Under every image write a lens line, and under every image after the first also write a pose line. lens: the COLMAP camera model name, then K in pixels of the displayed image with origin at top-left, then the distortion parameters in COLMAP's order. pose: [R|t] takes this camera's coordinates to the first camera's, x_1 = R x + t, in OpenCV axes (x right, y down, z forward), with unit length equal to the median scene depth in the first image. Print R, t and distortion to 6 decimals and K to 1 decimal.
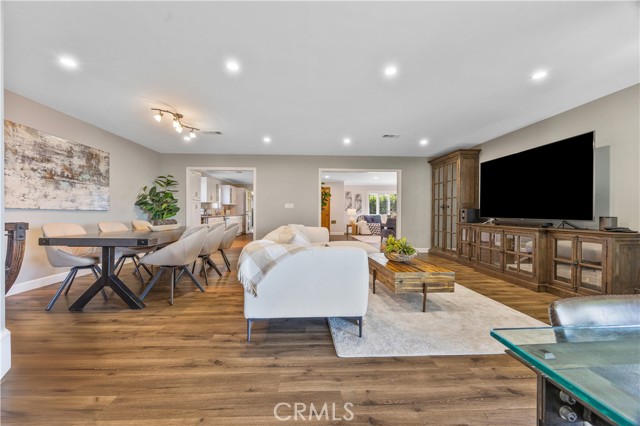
lens RADIAL K [[245.1, 0, 317.1], [0, 245.1, 211.7], [0, 0, 1]] dist [-0.001988, -0.000286]
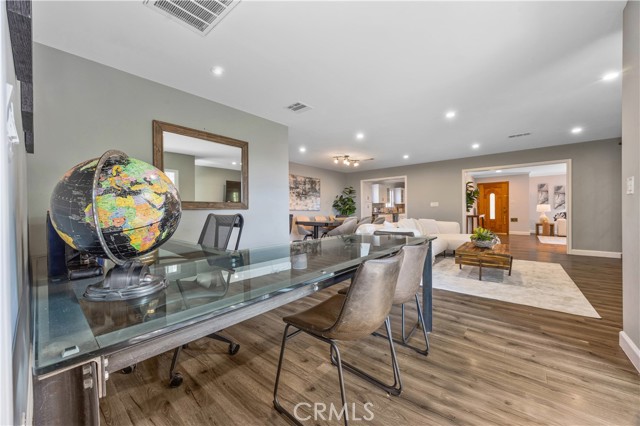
lens RADIAL K [[245.1, 0, 315.6], [0, 245.1, 213.1], [0, 0, 1]] dist [-0.001988, -0.000286]
pose [[0.720339, -0.003886, -0.693611, 0.438635], [0.012923, 0.999886, 0.007820, 0.002882], [0.693502, -0.014597, 0.720307, -0.387959]]
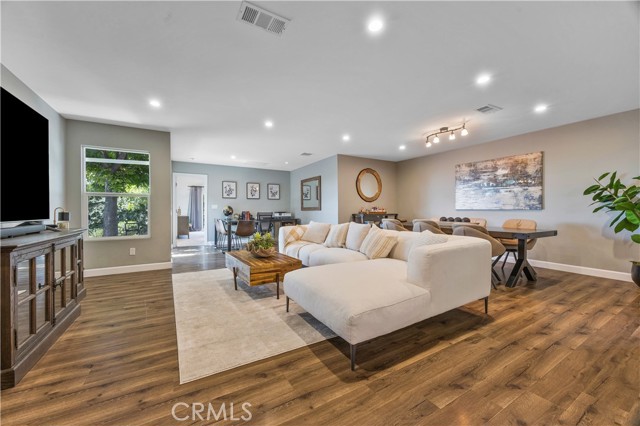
lens RADIAL K [[245.1, 0, 317.3], [0, 245.1, 213.0], [0, 0, 1]] dist [-0.001988, -0.000286]
pose [[-0.889492, 0.001344, -0.456950, 0.449611], [0.001587, 0.999999, -0.000148, 0.010049], [0.456949, -0.000857, -0.889493, 1.548890]]
